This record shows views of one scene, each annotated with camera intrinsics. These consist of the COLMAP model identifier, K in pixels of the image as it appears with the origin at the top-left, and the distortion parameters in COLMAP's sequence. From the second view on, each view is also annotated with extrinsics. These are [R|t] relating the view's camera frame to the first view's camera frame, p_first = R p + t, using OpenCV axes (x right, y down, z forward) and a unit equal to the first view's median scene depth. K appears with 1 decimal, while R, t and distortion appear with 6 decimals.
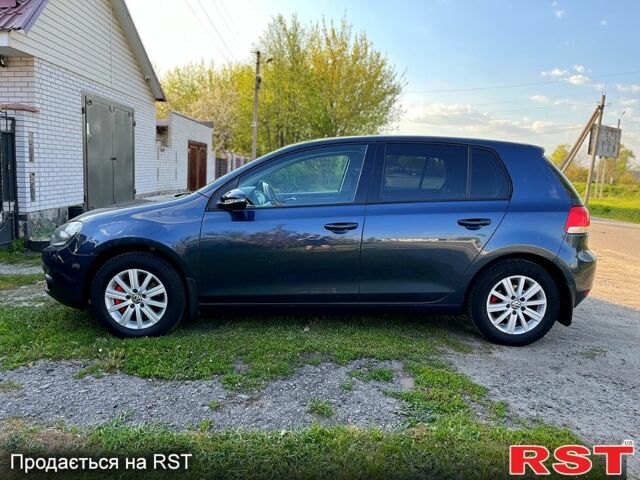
lens RADIAL K [[500.7, 0, 322.0], [0, 500.7, 239.4], [0, 0, 1]] dist [0.007977, -0.007395]
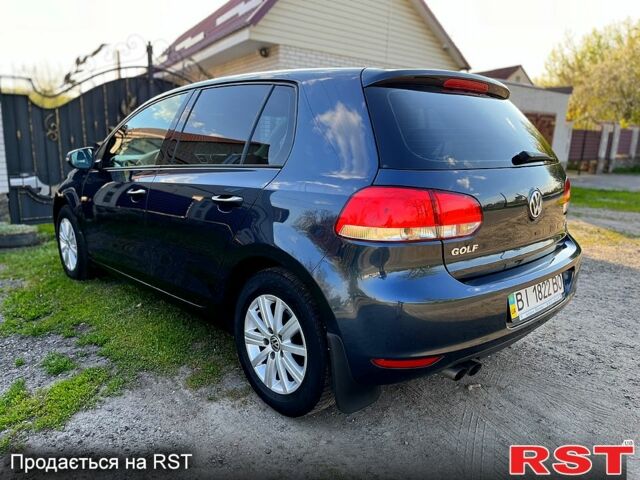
lens RADIAL K [[500.7, 0, 321.6], [0, 500.7, 236.5], [0, 0, 1]] dist [0.007977, -0.007395]
pose [[0.660983, 0.124458, -0.740008, 1.222923], [-0.097928, 0.992023, 0.079373, -0.071827], [0.743983, 0.020003, 0.667899, 0.913146]]
